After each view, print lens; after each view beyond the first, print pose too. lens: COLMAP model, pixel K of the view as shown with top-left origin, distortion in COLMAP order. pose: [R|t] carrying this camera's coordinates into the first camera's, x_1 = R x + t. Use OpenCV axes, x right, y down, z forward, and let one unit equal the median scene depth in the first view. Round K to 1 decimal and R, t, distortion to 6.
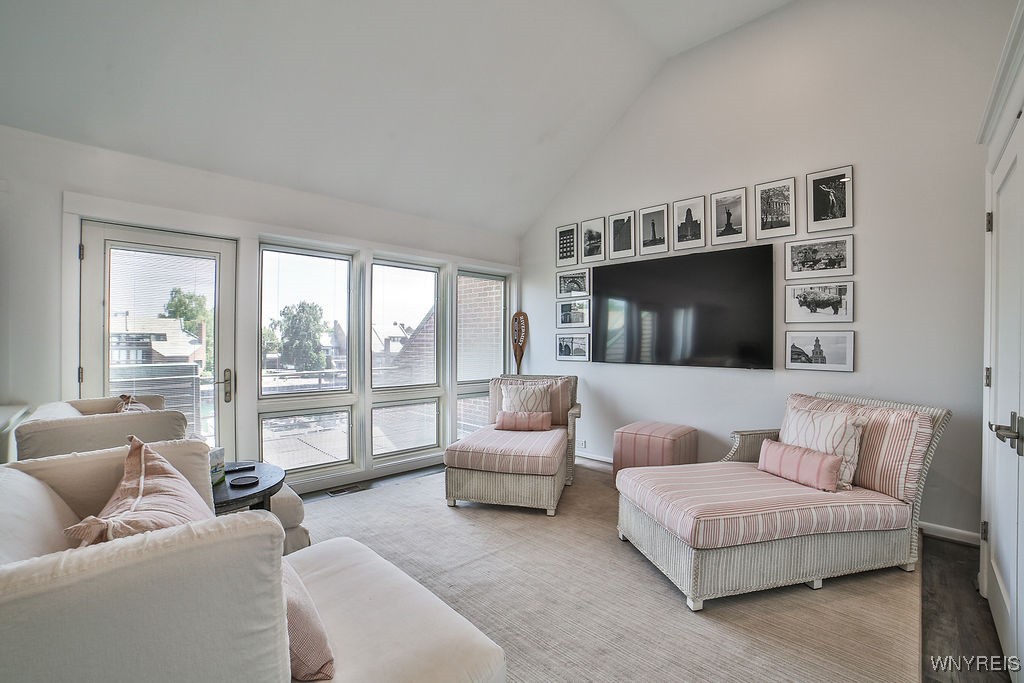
lens RADIAL K [[436.3, 0, 520.0], [0, 436.3, 341.4], [0, 0, 1]] dist [-0.109709, 0.040591]
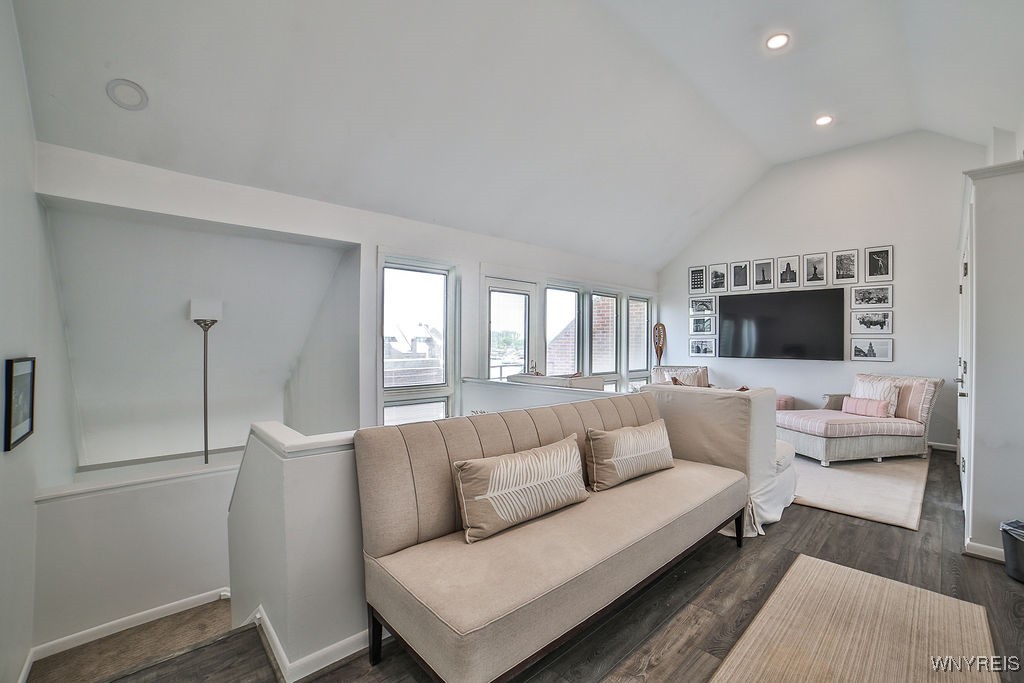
lens RADIAL K [[436.3, 0, 520.0], [0, 436.3, 341.4], [0, 0, 1]] dist [-0.109709, 0.040591]
pose [[0.999365, 0.002390, -0.035547, -0.660130], [-0.002430, 0.999996, -0.001080, -0.007418], [0.035544, 0.001165, 0.999367, -0.737110]]
